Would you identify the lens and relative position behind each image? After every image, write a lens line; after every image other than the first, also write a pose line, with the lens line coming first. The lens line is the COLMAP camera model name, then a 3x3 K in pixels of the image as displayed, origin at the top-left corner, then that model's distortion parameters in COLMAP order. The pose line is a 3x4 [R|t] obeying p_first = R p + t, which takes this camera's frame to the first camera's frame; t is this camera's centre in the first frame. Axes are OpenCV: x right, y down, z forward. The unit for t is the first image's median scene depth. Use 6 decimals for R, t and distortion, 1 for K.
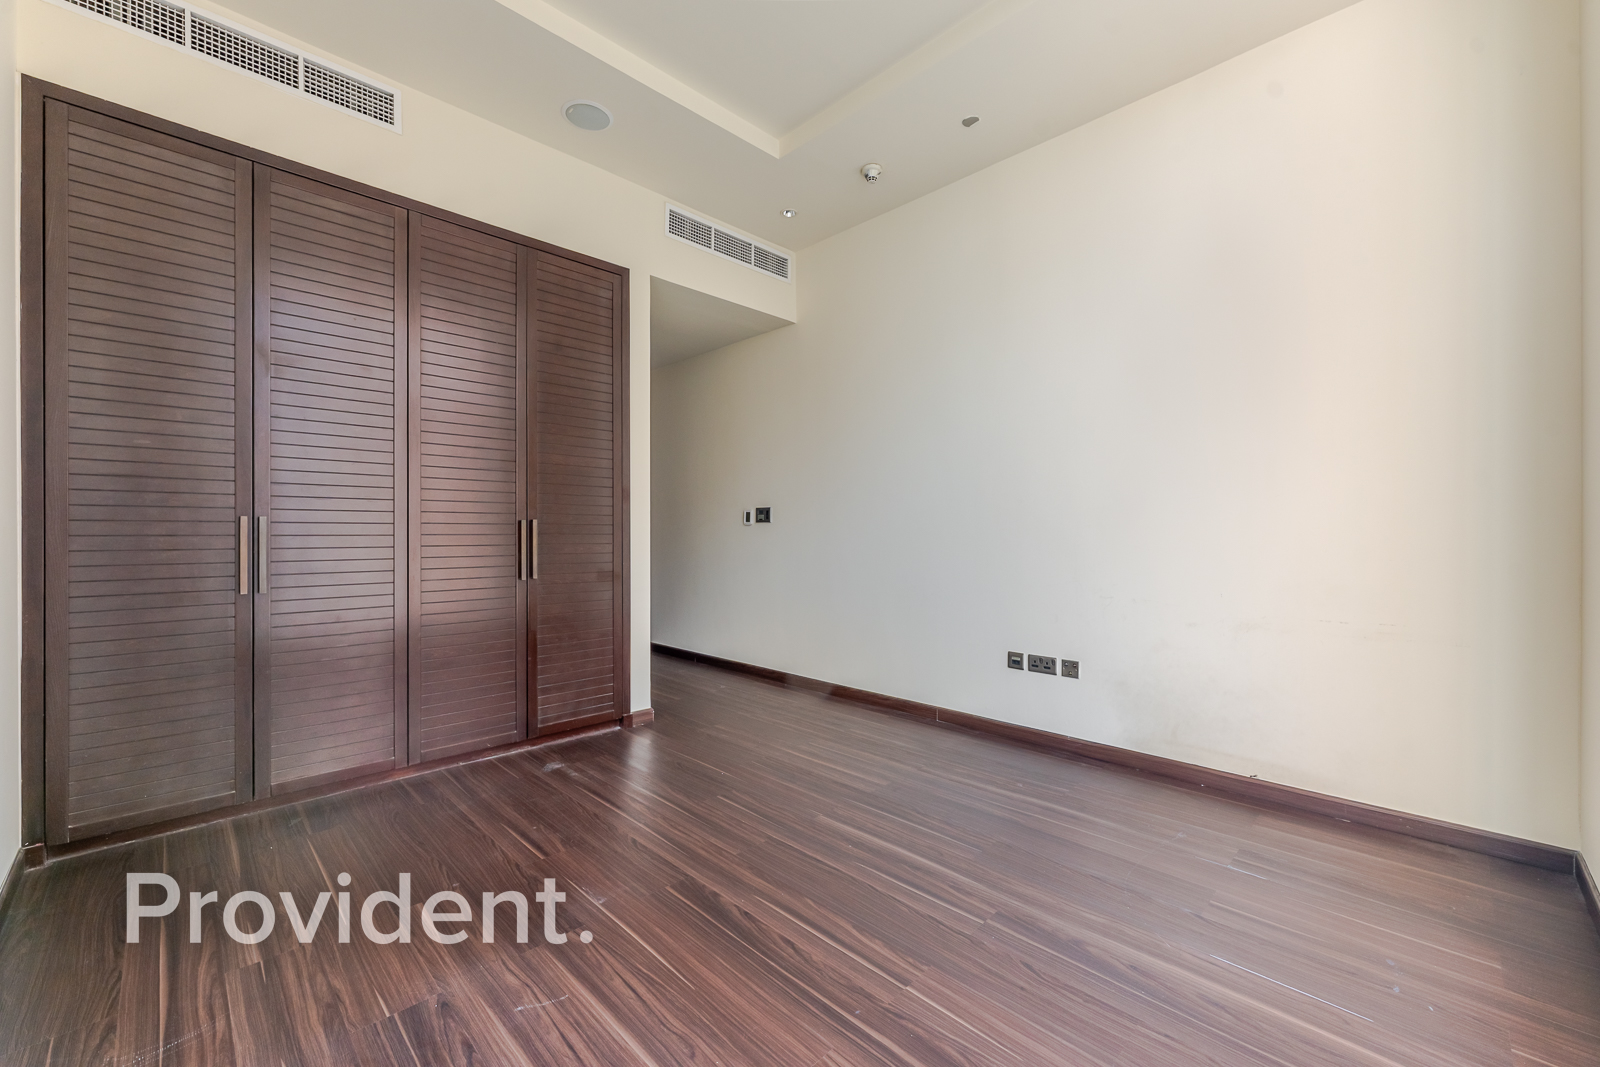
lens RADIAL K [[629.1, 0, 800.0], [0, 629.1, 533.5], [0, 0, 1]] dist [-0.020611, -0.000087]
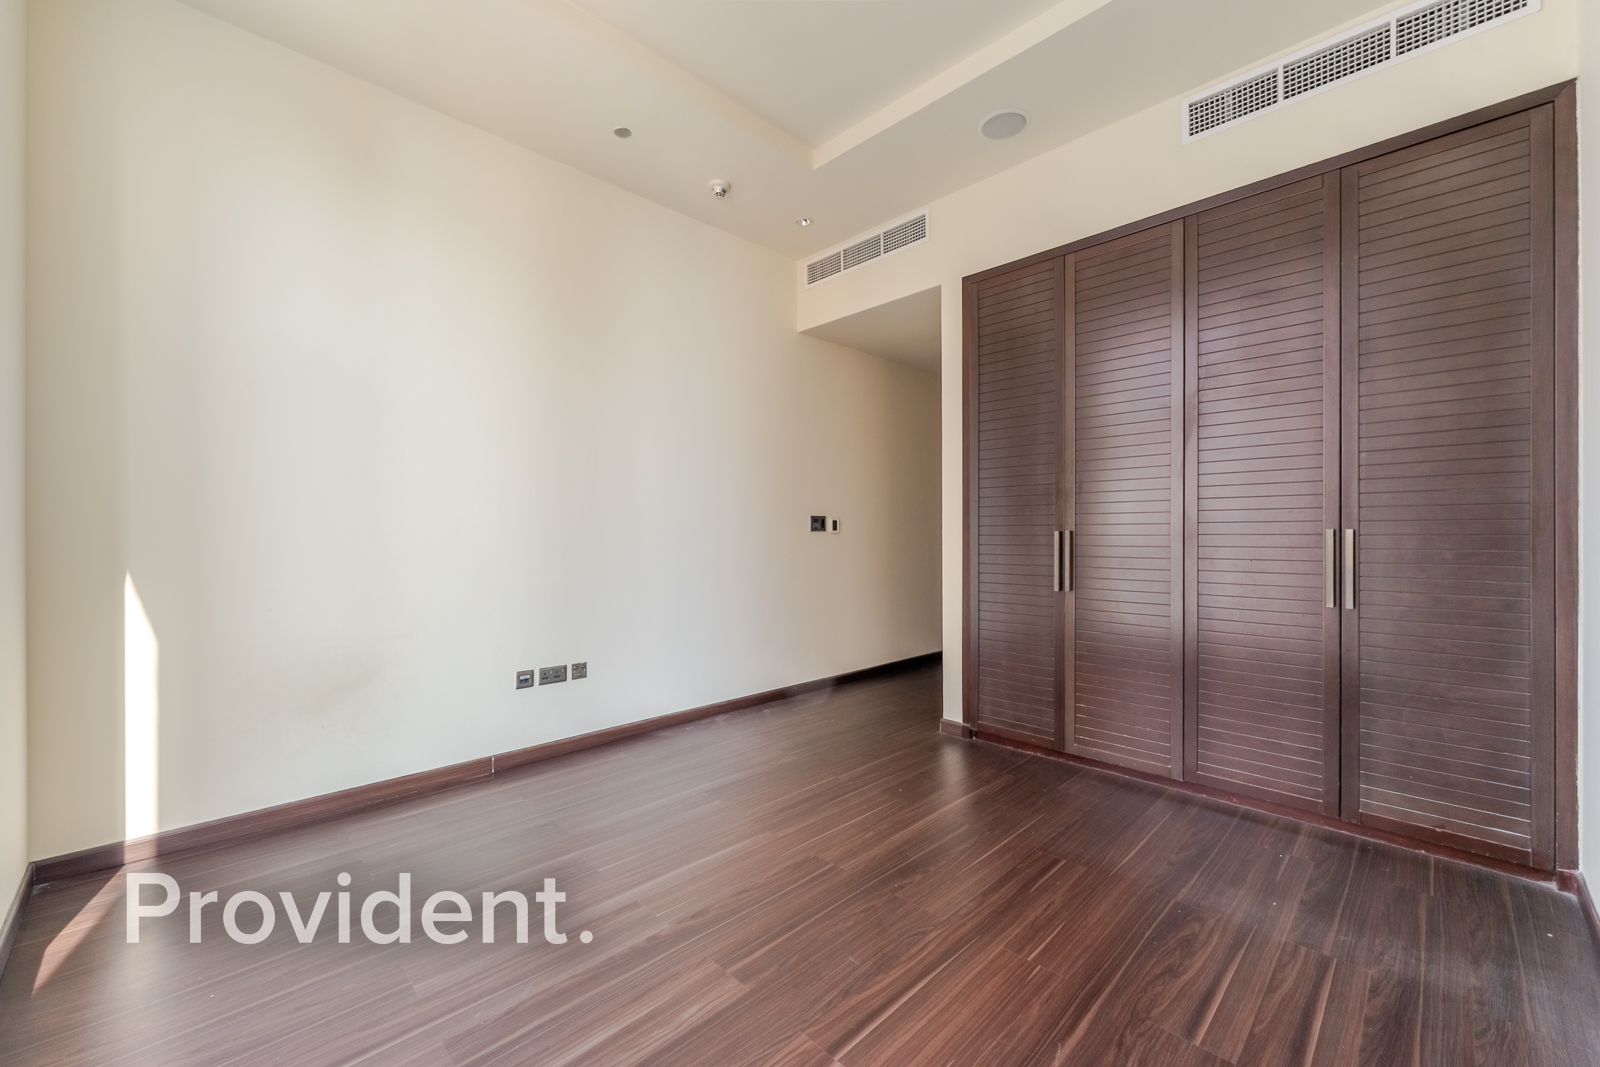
lens RADIAL K [[641.5, 0, 800.0], [0, 641.5, 533.5], [0, 0, 1]] dist [-0.000573, -0.000062]
pose [[-0.003089, -0.010071, -0.999945, 0.519417], [-0.010182, 0.999898, -0.010039, -0.001452], [0.999943, 0.010150, -0.003192, 0.522560]]
